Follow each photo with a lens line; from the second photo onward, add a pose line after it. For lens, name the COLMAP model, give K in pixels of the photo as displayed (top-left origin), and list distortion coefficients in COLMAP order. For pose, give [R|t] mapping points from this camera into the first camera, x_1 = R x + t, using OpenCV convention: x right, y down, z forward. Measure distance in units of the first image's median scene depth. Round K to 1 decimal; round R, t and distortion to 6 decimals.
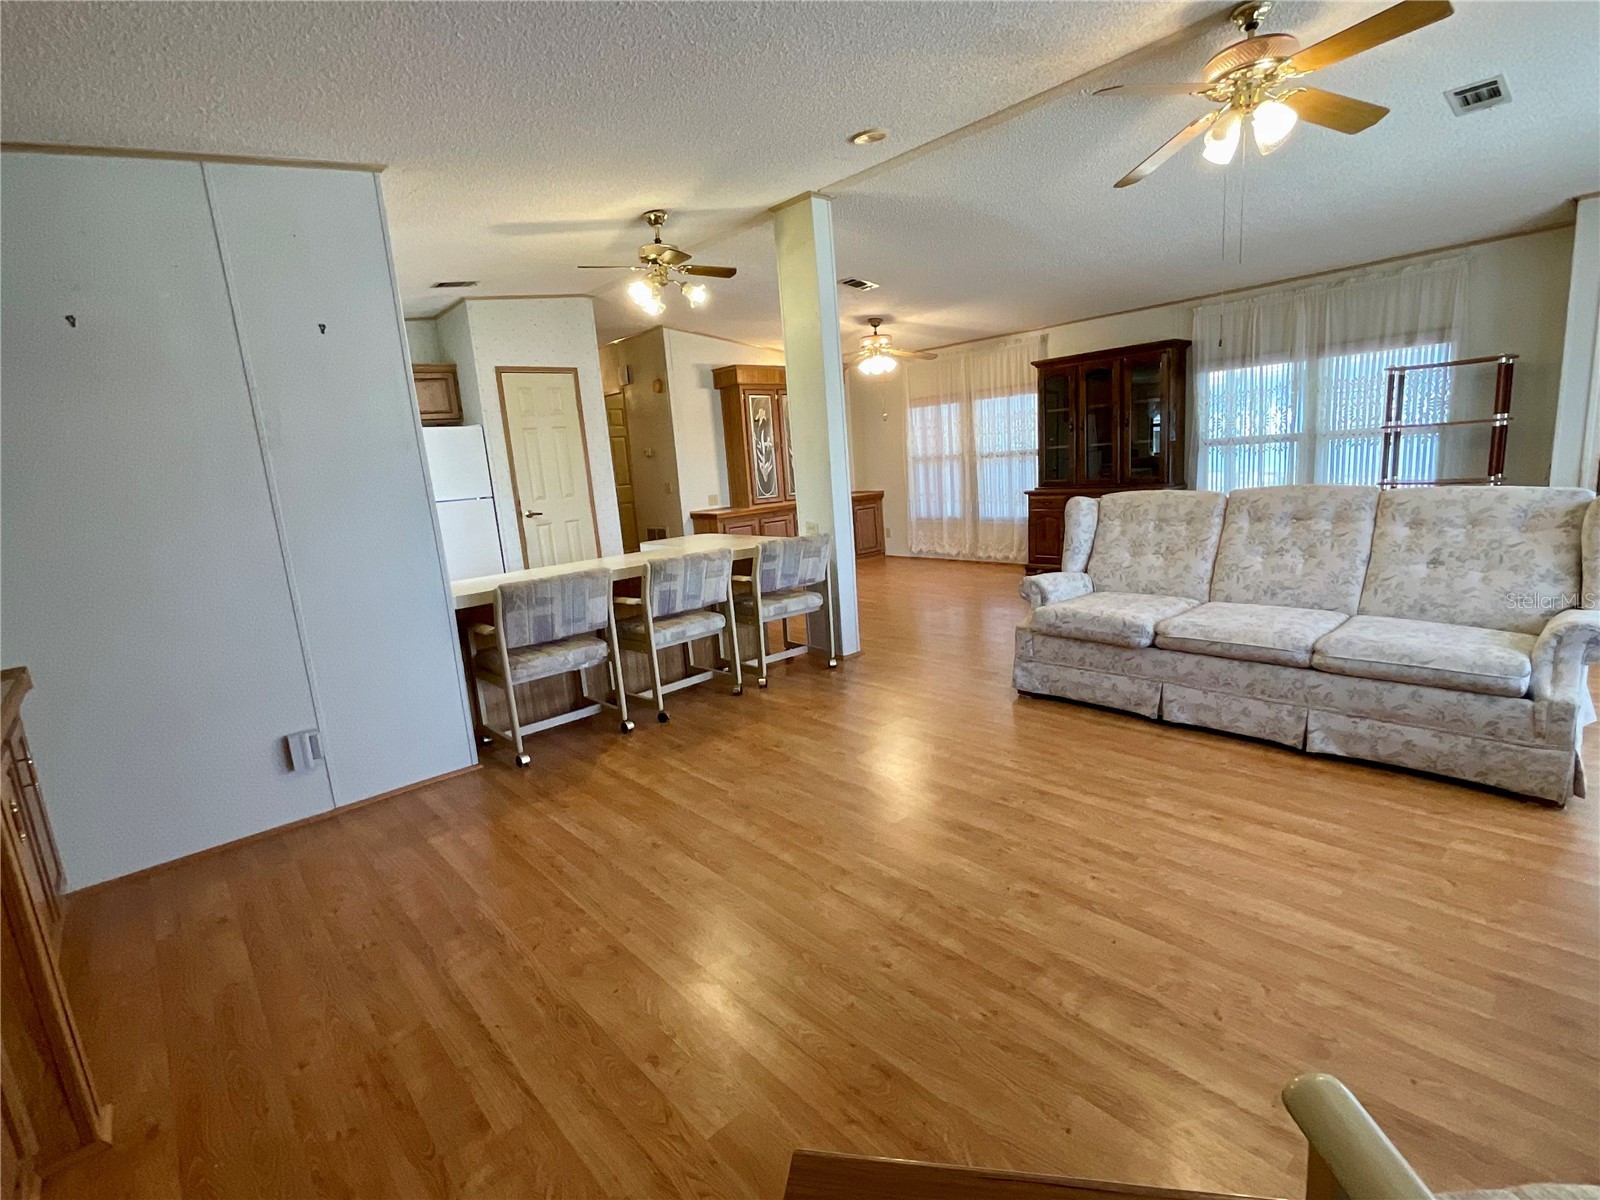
lens RADIAL K [[759.5, 0, 797.8], [0, 759.5, 601.0], [0, 0, 1]] dist [-0.010455, 0.008550]
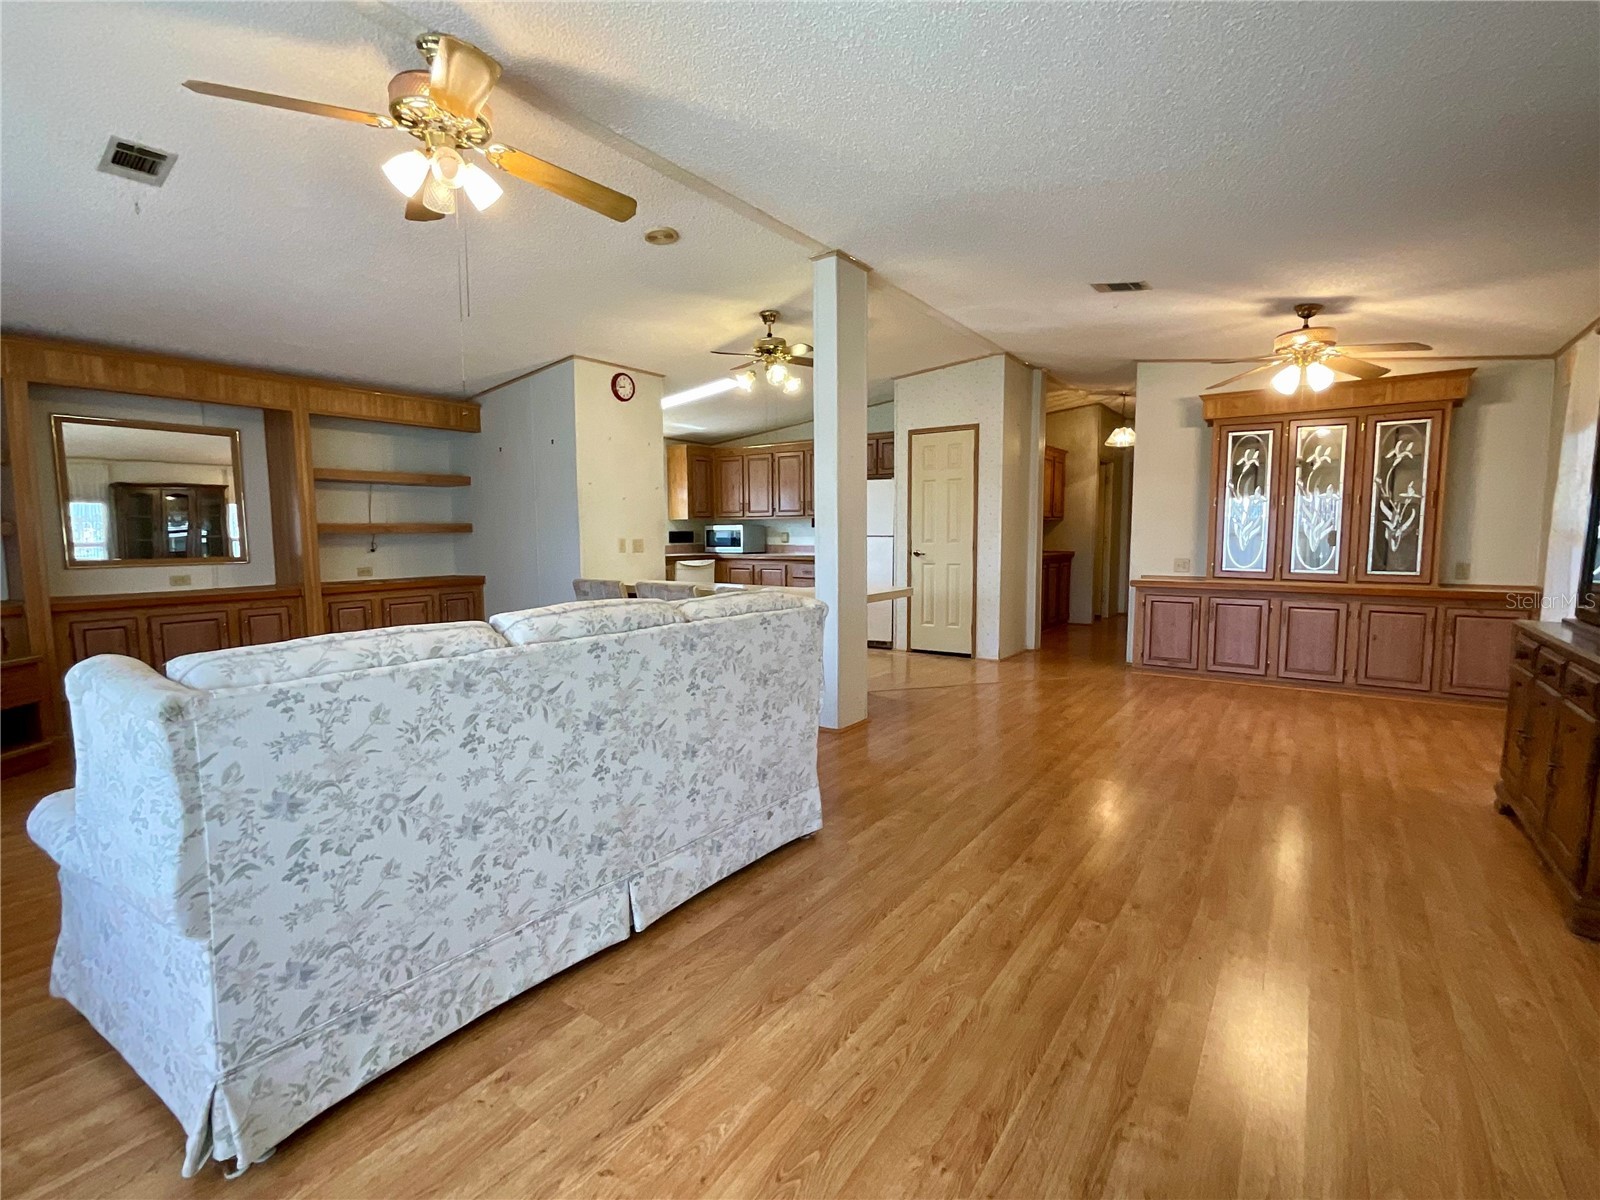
lens RADIAL K [[738.4, 0, 797.9], [0, 738.4, 602.0], [0, 0, 1]] dist [-0.009407, 0.007319]
pose [[0.216980, 0.165177, -0.962100, 1.247016], [-0.194832, 0.973078, 0.123122, -0.252972], [0.956535, 0.160733, 0.243321, 0.972499]]
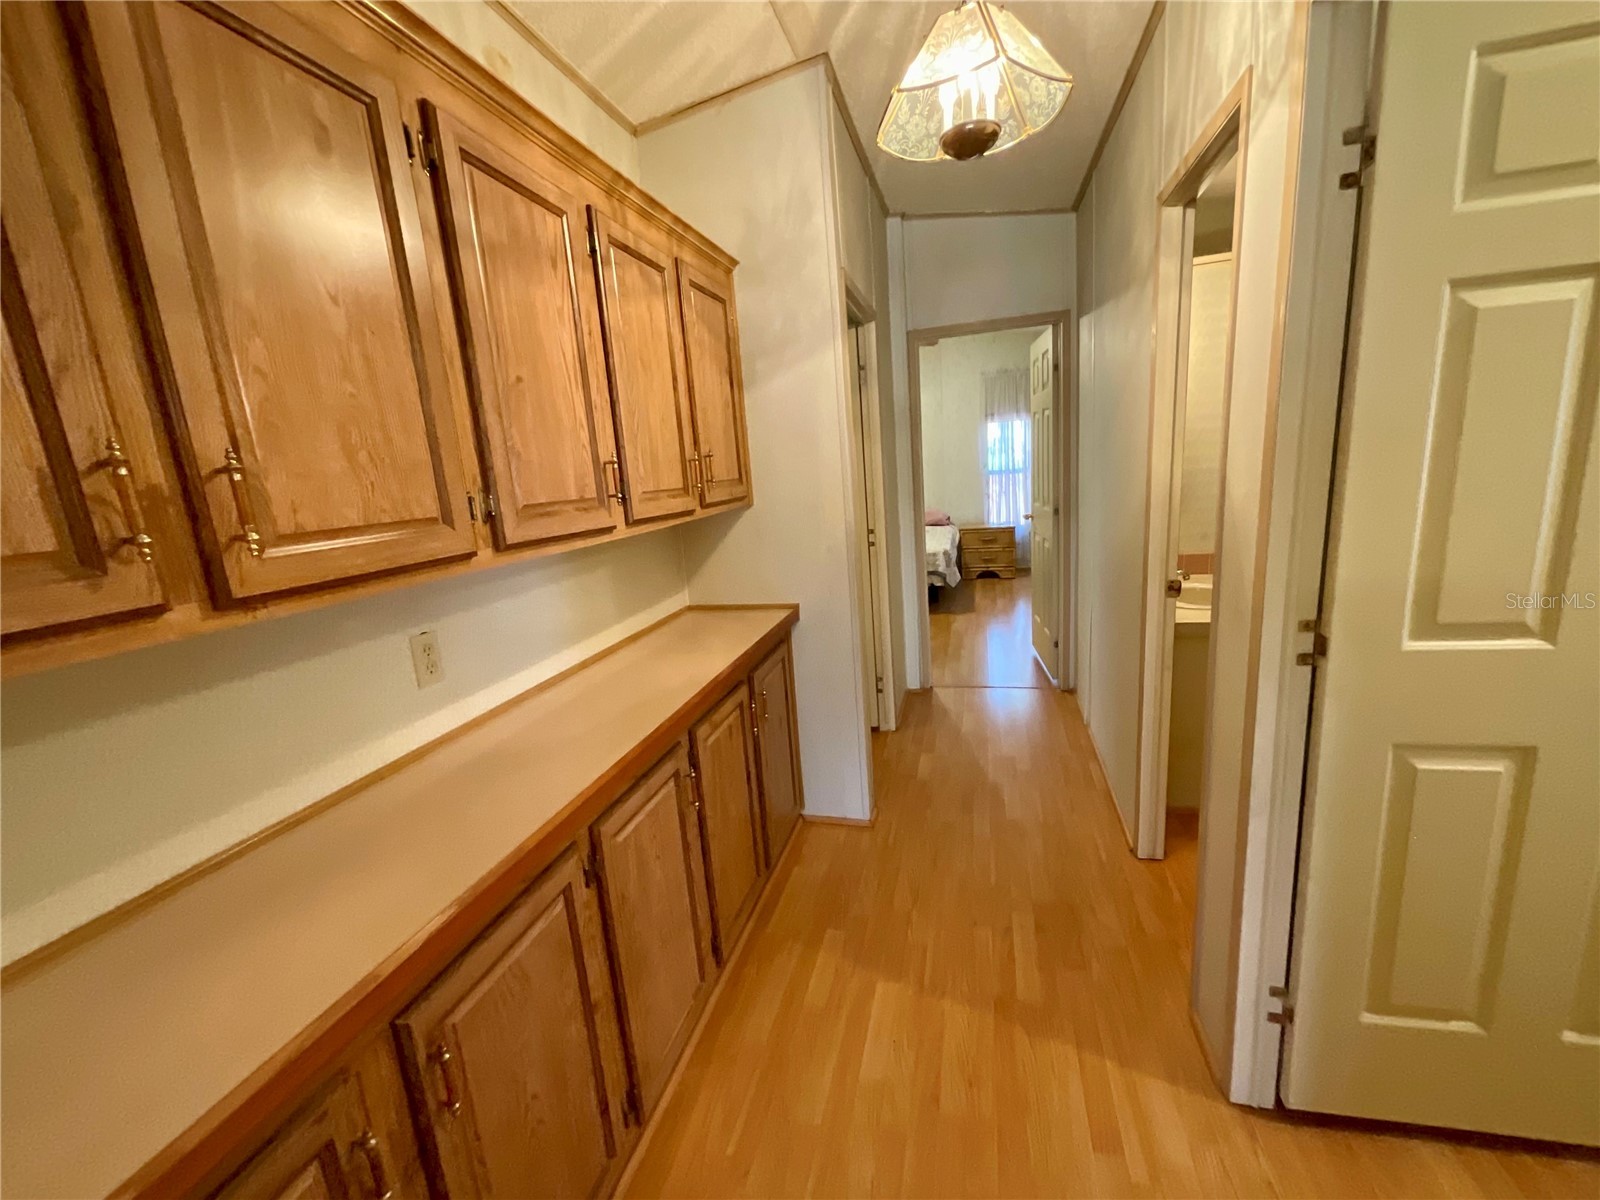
lens RADIAL K [[649.8, 0, 797.7], [0, 649.8, 600.7], [0, 0, 1]] dist [0.000642, -0.000594]
pose [[0.541028, 0.209479, -0.814498, -0.521370], [-0.119340, 0.977805, 0.172209, -0.424639], [0.832494, 0.004032, 0.554019, 2.133398]]
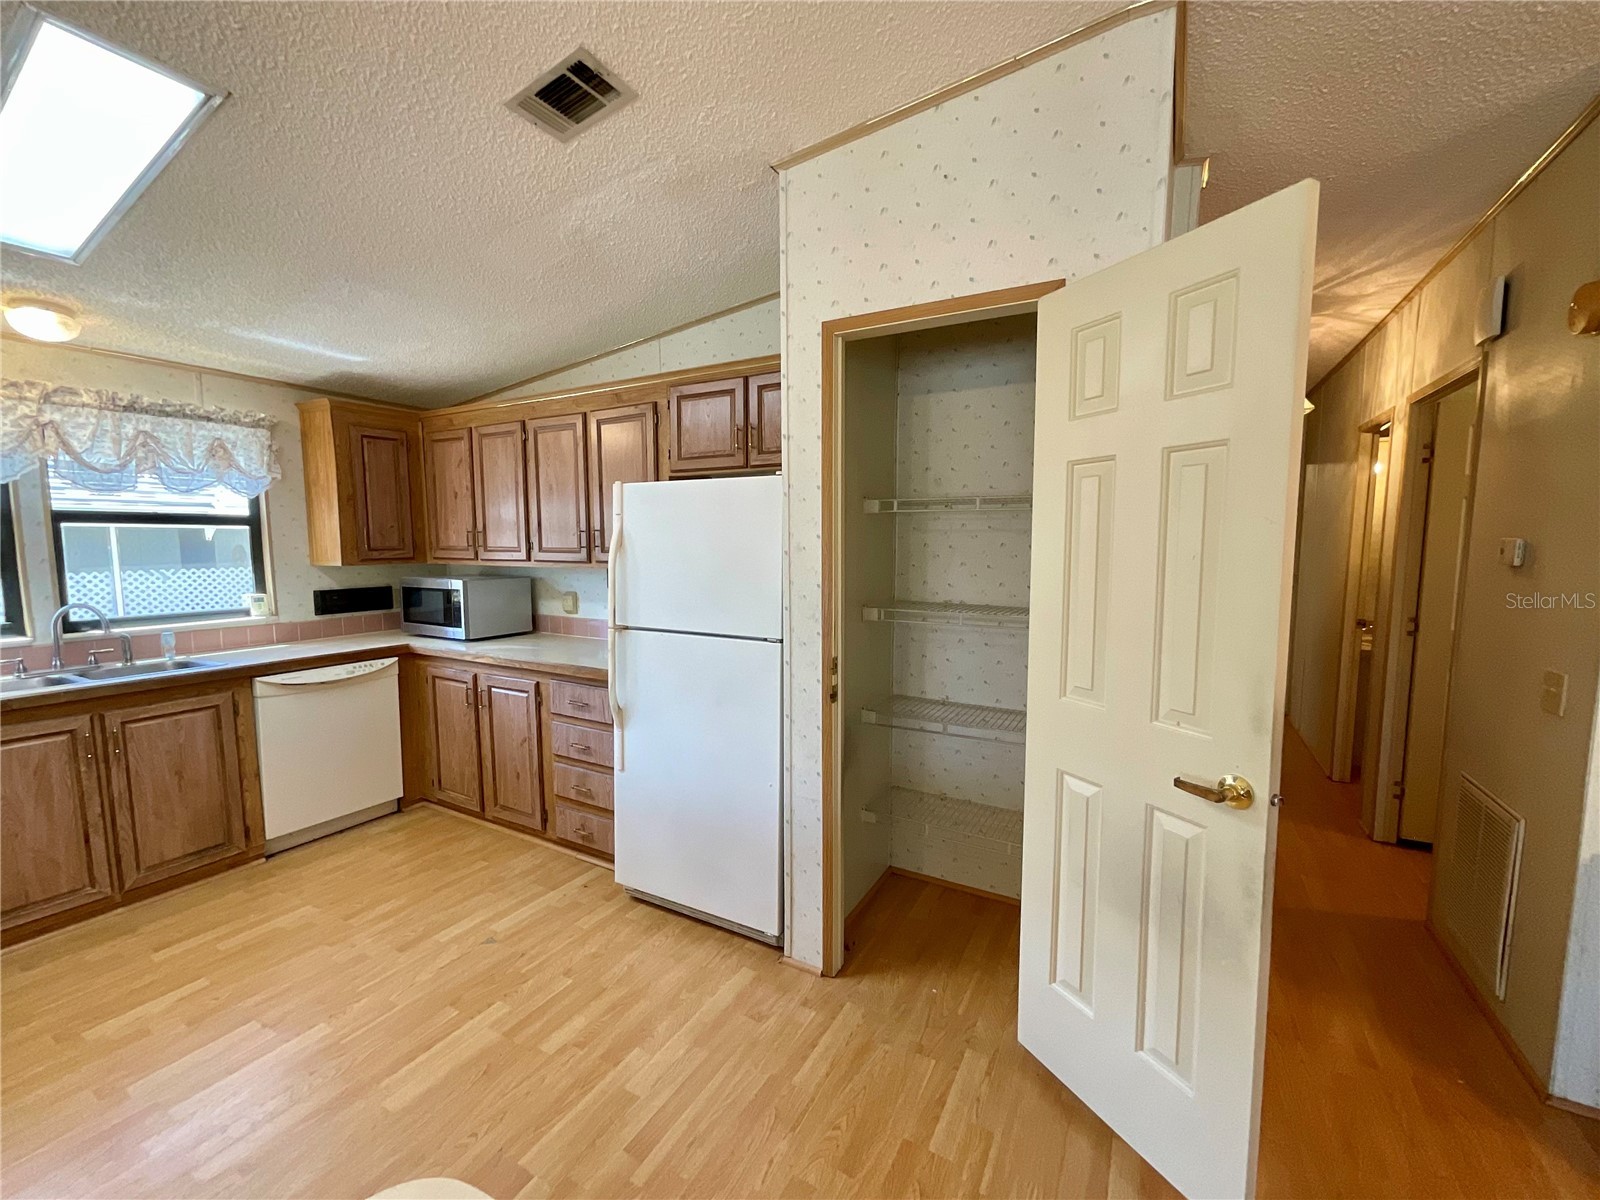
lens RADIAL K [[649.8, 0, 797.7], [0, 649.8, 600.7], [0, 0, 1]] dist [0.000642, -0.000594]
pose [[0.316915, 0.162305, -0.934464, -0.105576], [-0.200798, 0.974398, 0.101142, -0.333132], [0.926955, 0.155585, 0.341391, 1.486756]]
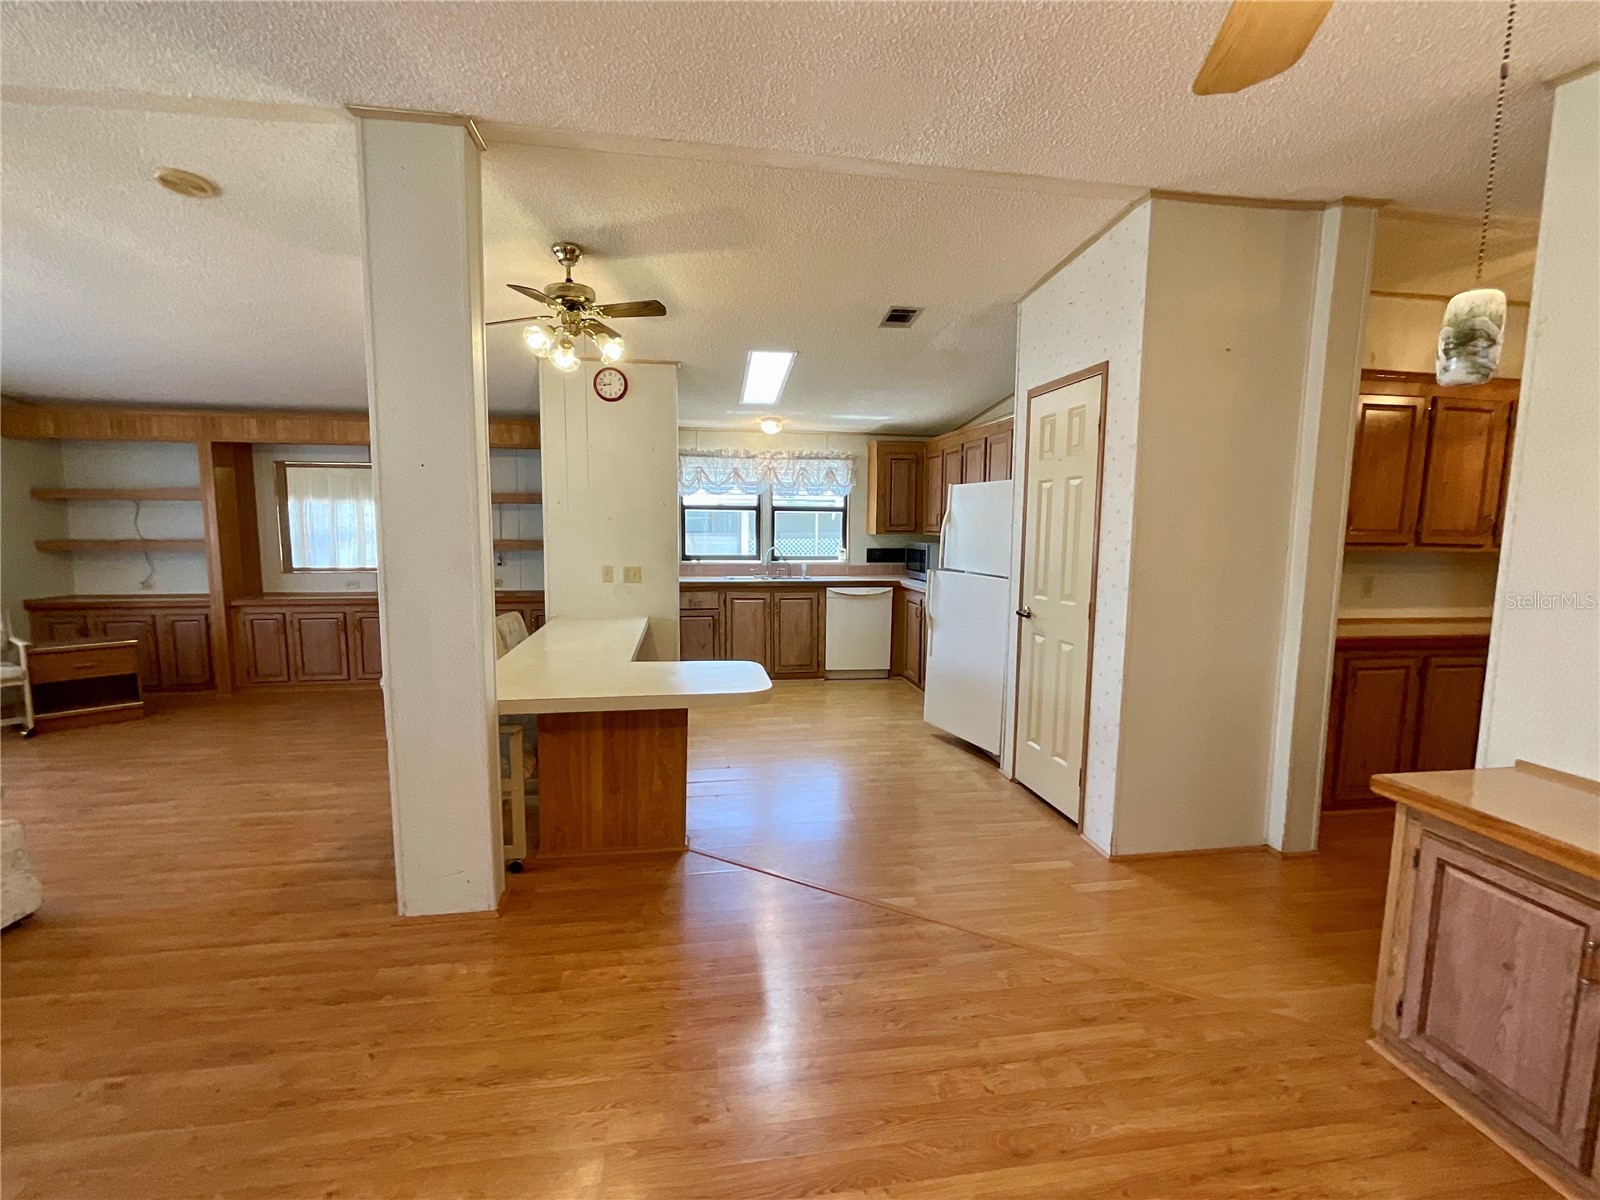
lens RADIAL K [[695.7, 0, 796.8], [0, 695.7, 602.9], [0, 0, 1]] dist [-0.002634, -0.000369]
pose [[-0.545402, 0.164894, -0.821795, 0.424683], [-0.124707, 0.953581, 0.274101, -0.454988], [0.828846, 0.251979, -0.499521, 1.973074]]
